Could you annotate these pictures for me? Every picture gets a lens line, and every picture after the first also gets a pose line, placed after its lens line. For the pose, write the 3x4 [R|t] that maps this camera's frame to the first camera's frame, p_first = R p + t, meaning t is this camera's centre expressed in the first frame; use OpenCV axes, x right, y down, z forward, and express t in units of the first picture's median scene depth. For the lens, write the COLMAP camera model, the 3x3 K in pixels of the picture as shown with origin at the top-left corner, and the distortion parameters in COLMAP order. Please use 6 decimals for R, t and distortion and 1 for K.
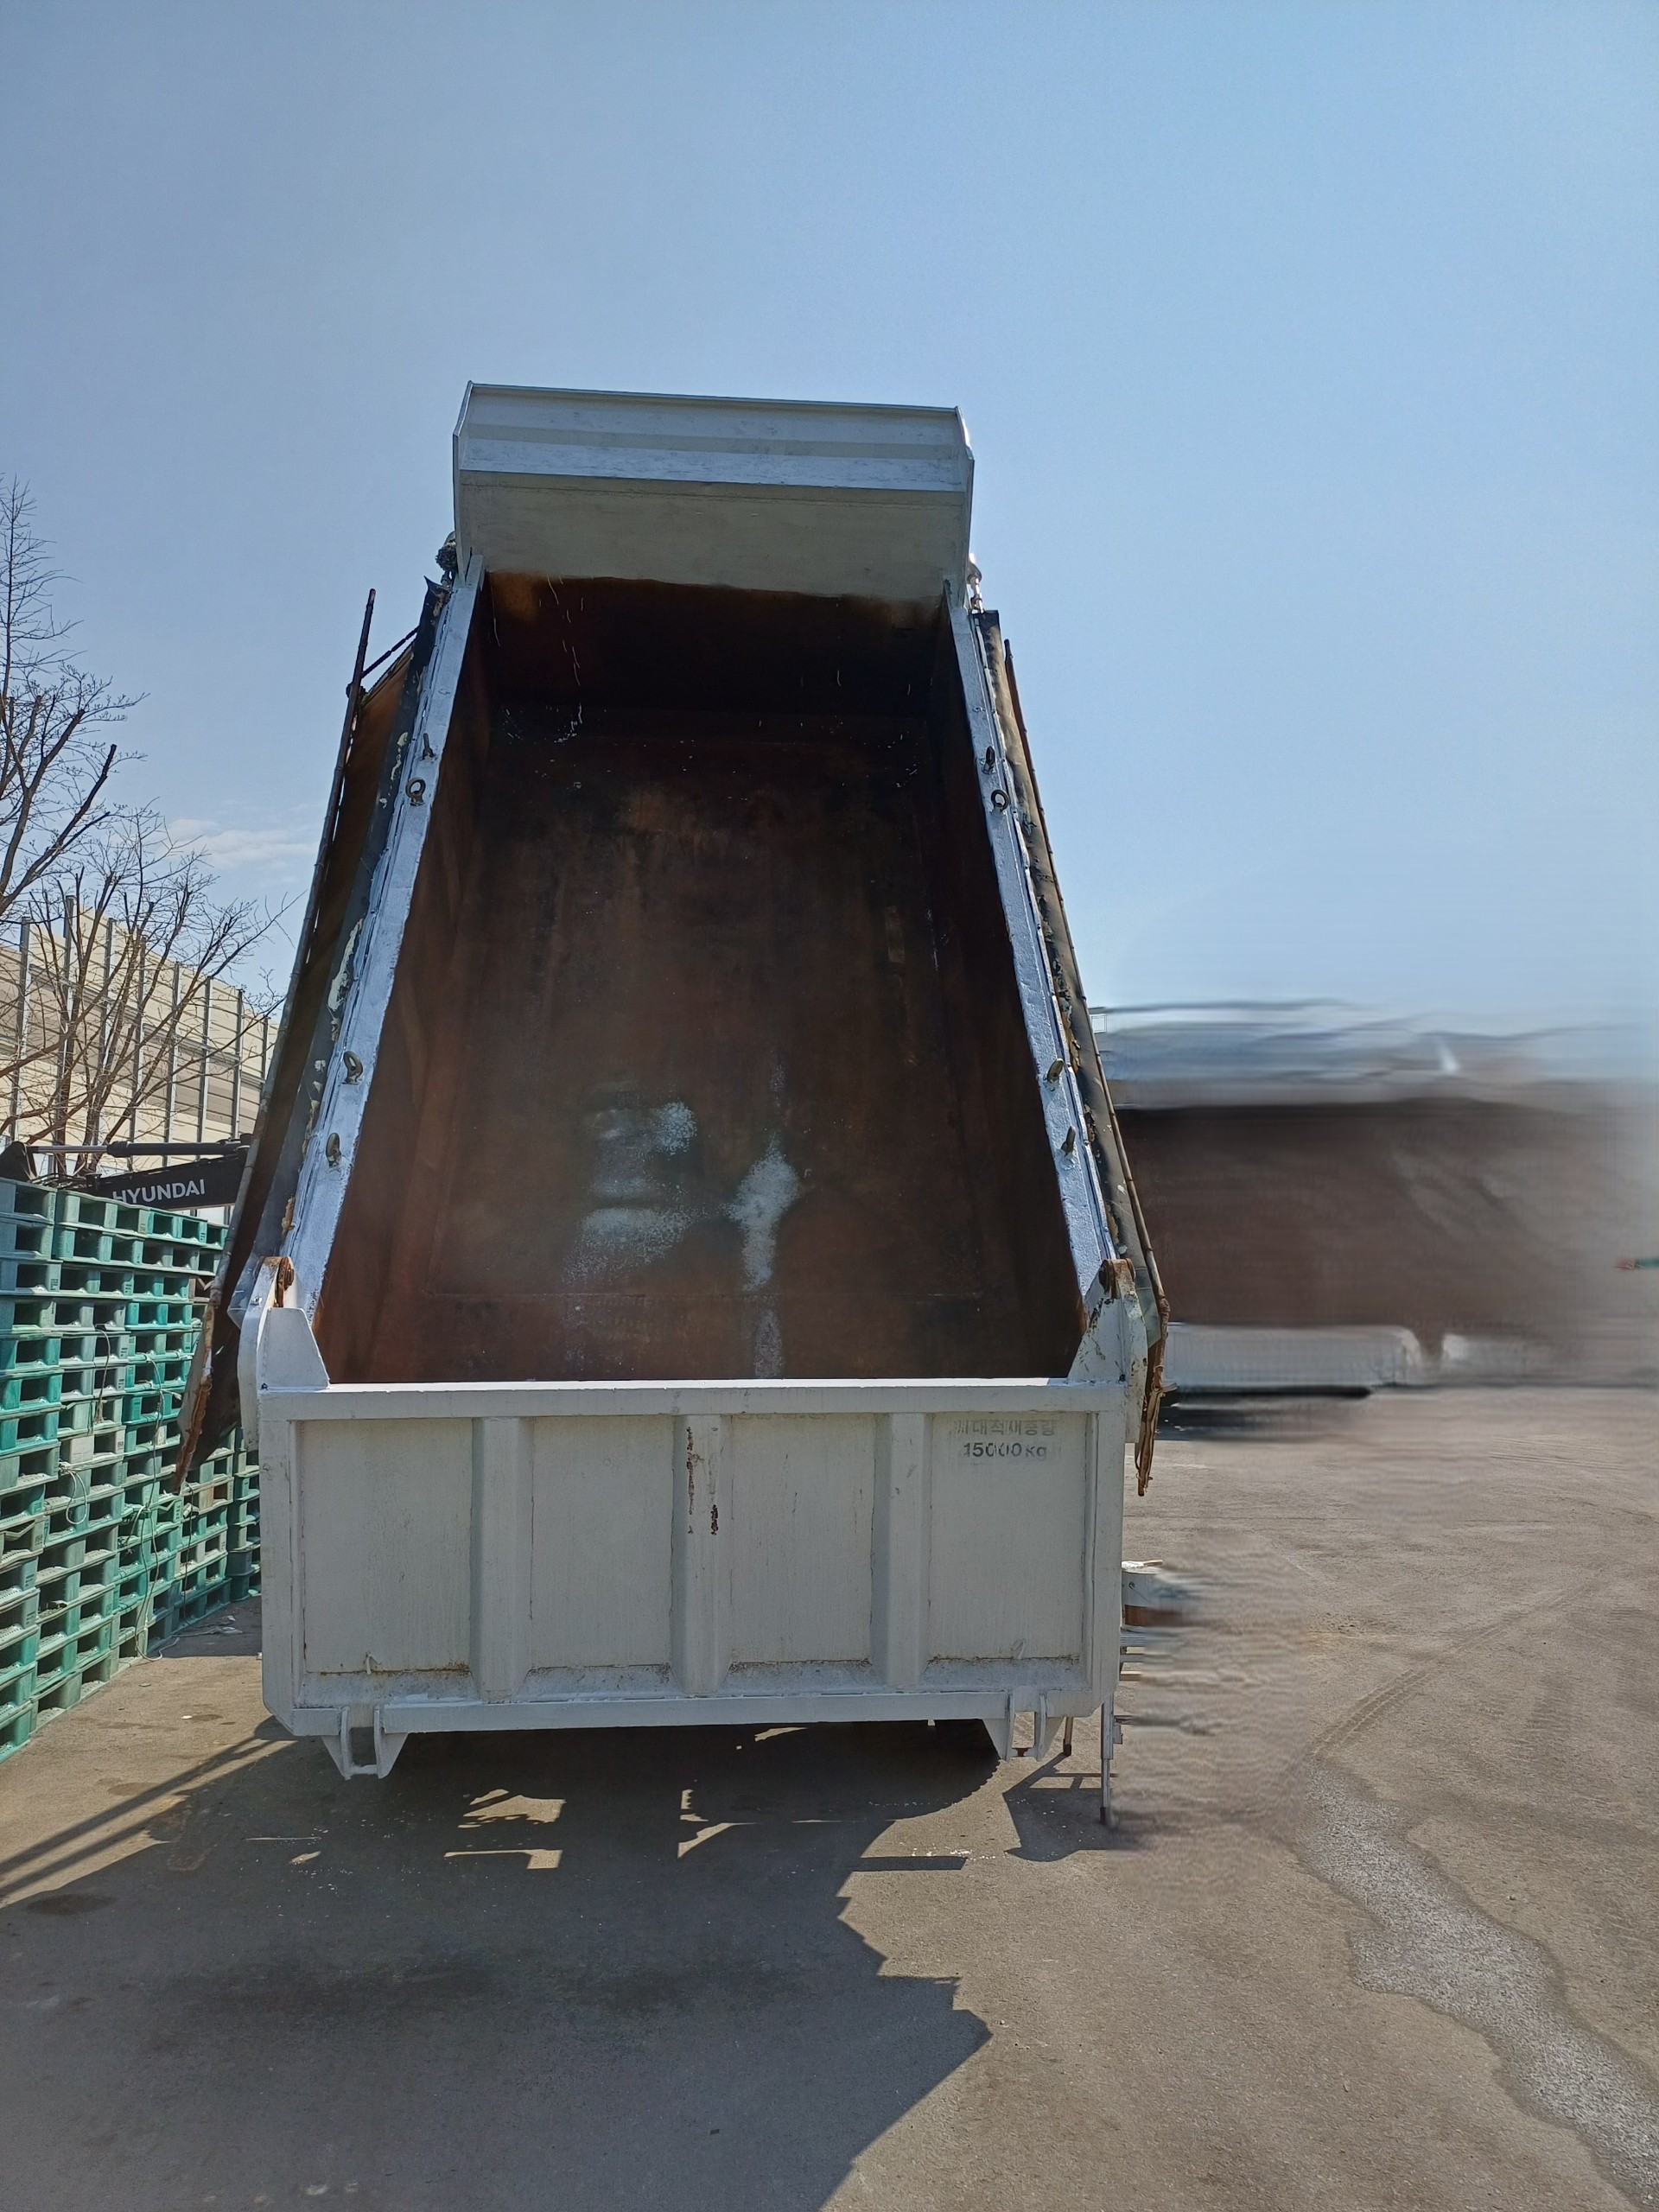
lens RADIAL K [[1676.4, 0, 819.1], [0, 1676.4, 1103.2], [0, 0, 1]] dist [0.179524, -0.406000]
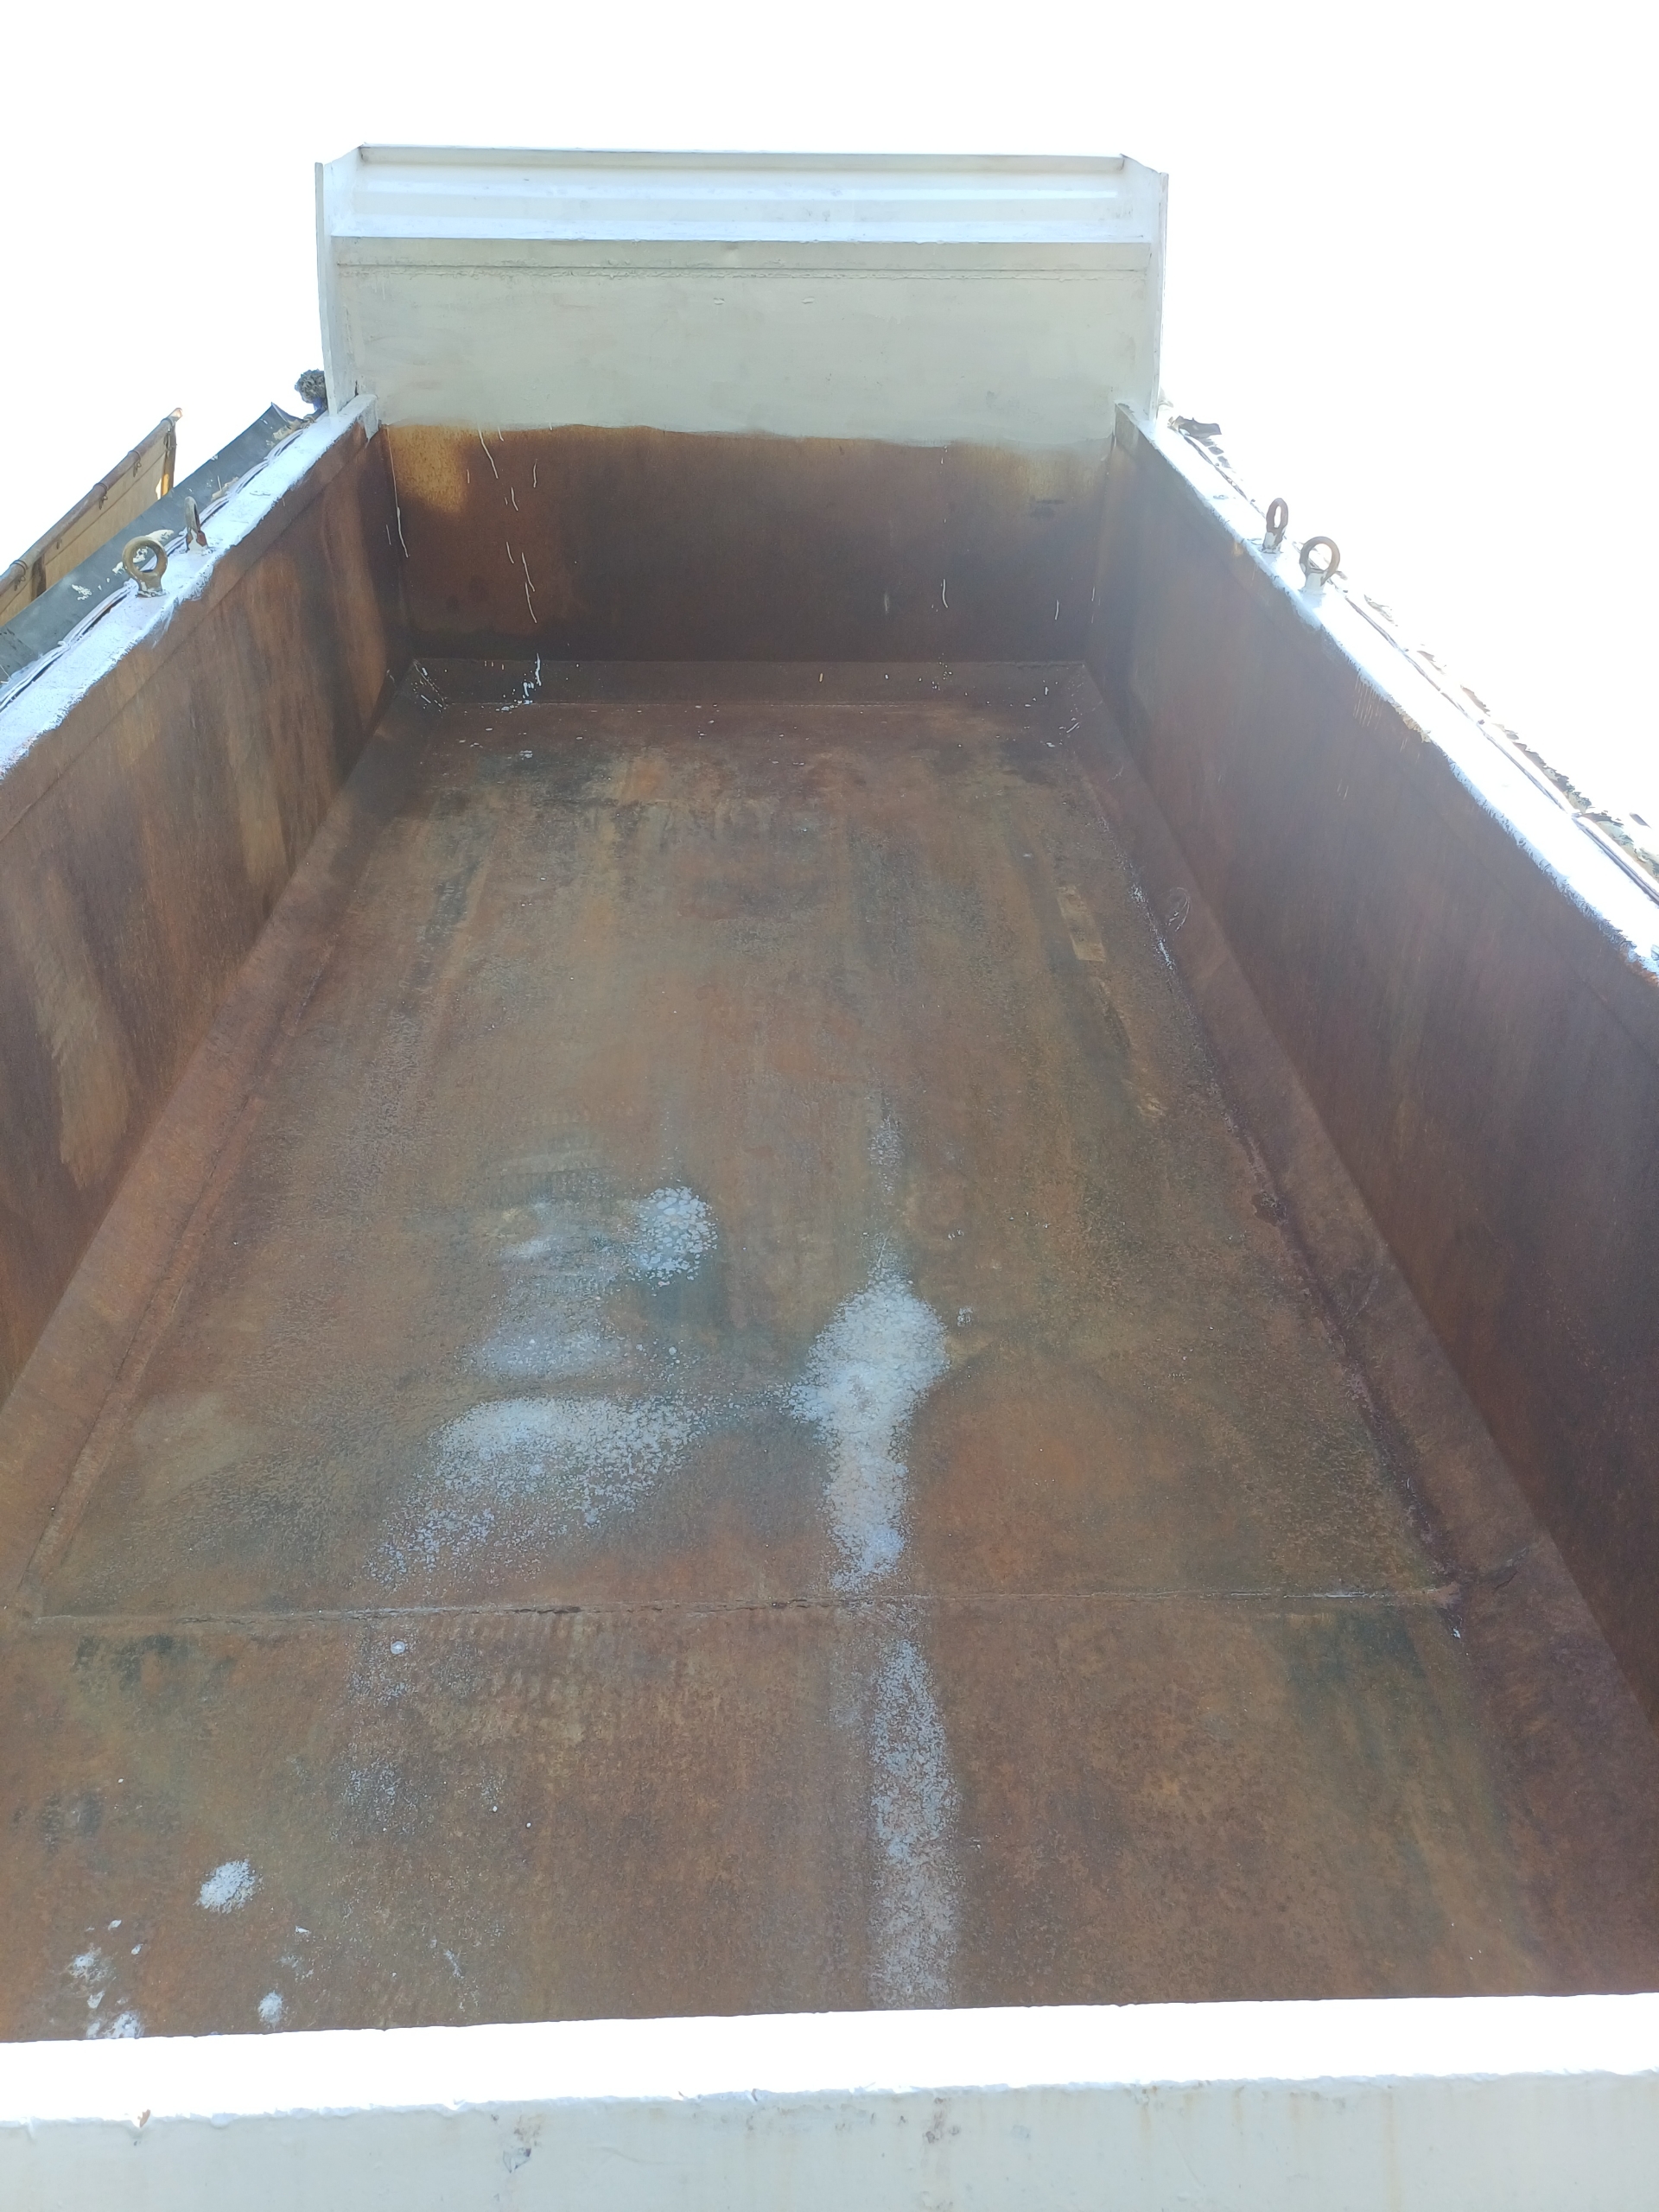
lens RADIAL K [[1676.4, 0, 819.1], [0, 1676.4, 1103.2], [0, 0, 1]] dist [0.179524, -0.406000]
pose [[0.999301, -0.027959, -0.024810, -0.031468], [0.022823, 0.982023, -0.187377, 0.065970], [0.029603, 0.186680, 0.981975, 0.527054]]
